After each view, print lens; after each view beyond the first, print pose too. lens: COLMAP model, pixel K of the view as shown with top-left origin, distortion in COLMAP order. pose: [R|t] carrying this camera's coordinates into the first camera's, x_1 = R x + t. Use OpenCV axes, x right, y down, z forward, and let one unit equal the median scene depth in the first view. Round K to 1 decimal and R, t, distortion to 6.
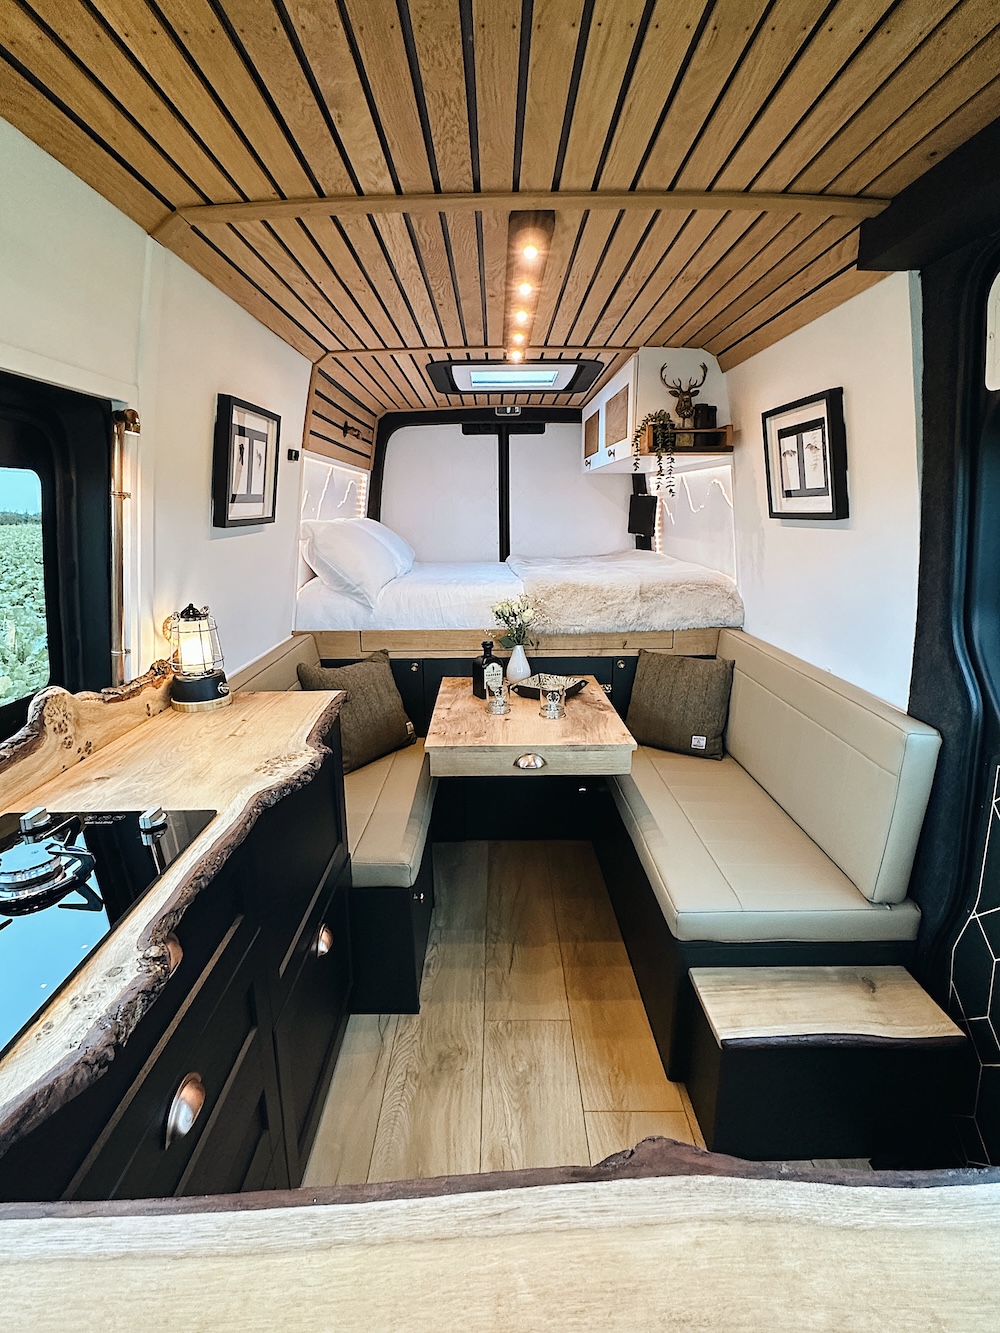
lens RADIAL K [[661.6, 0, 500.0], [0, 661.6, 666.5], [0, 0, 1]] dist [-0.000461, -0.000660]
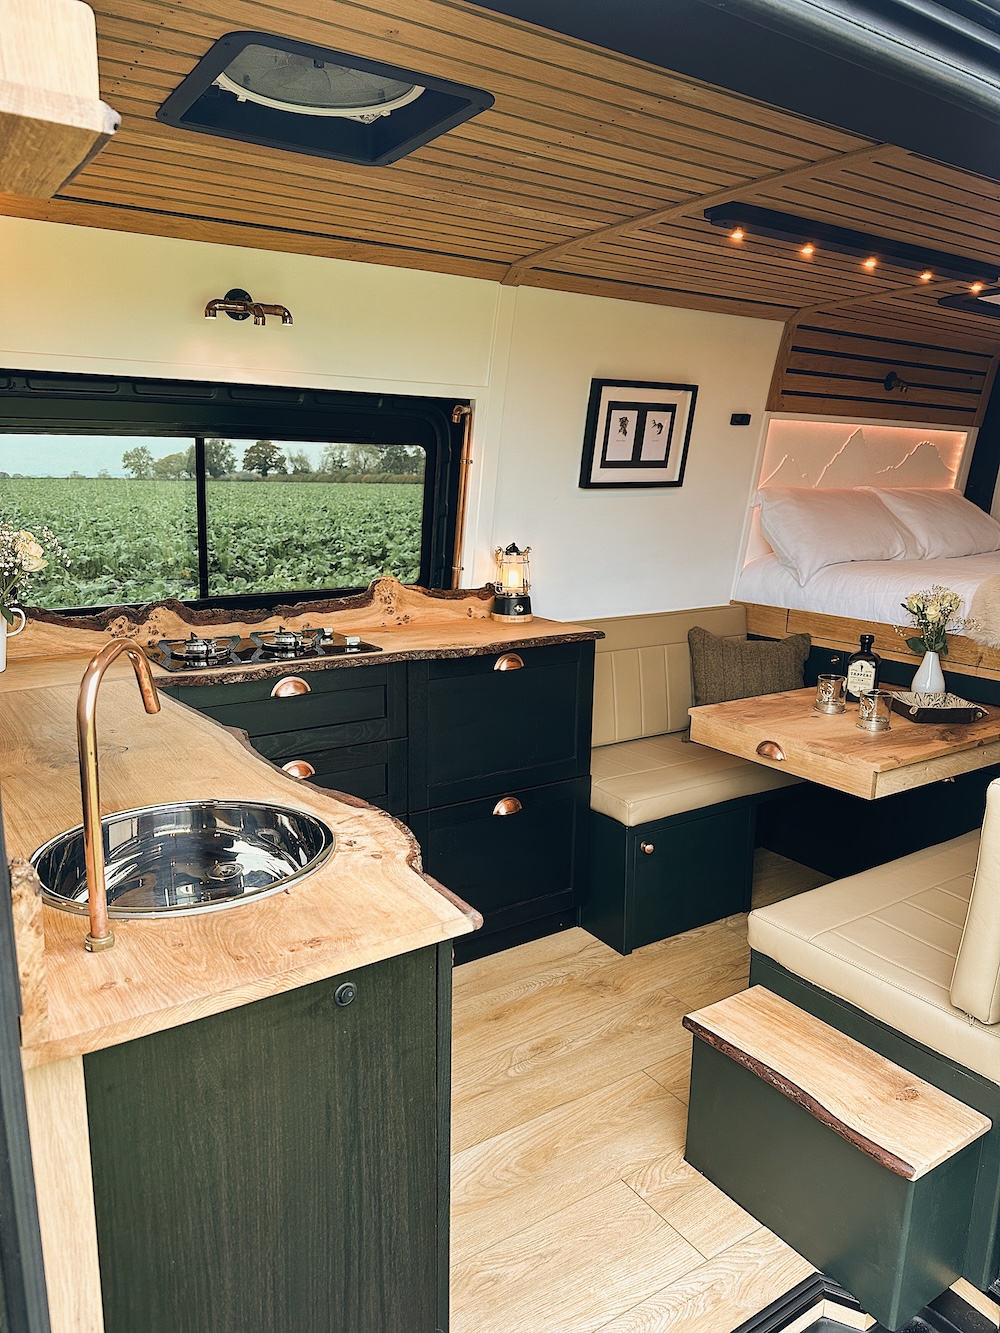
lens RADIAL K [[934.6, 0, 500.0], [0, 934.6, 666.5], [0, 0, 1]] dist [-0.002327, -0.001631]
pose [[0.547517, 0.184068, -0.816299, 0.850377], [-0.209380, 0.974611, 0.079329, 0.005142], [0.810176, 0.127482, 0.572157, -0.054515]]
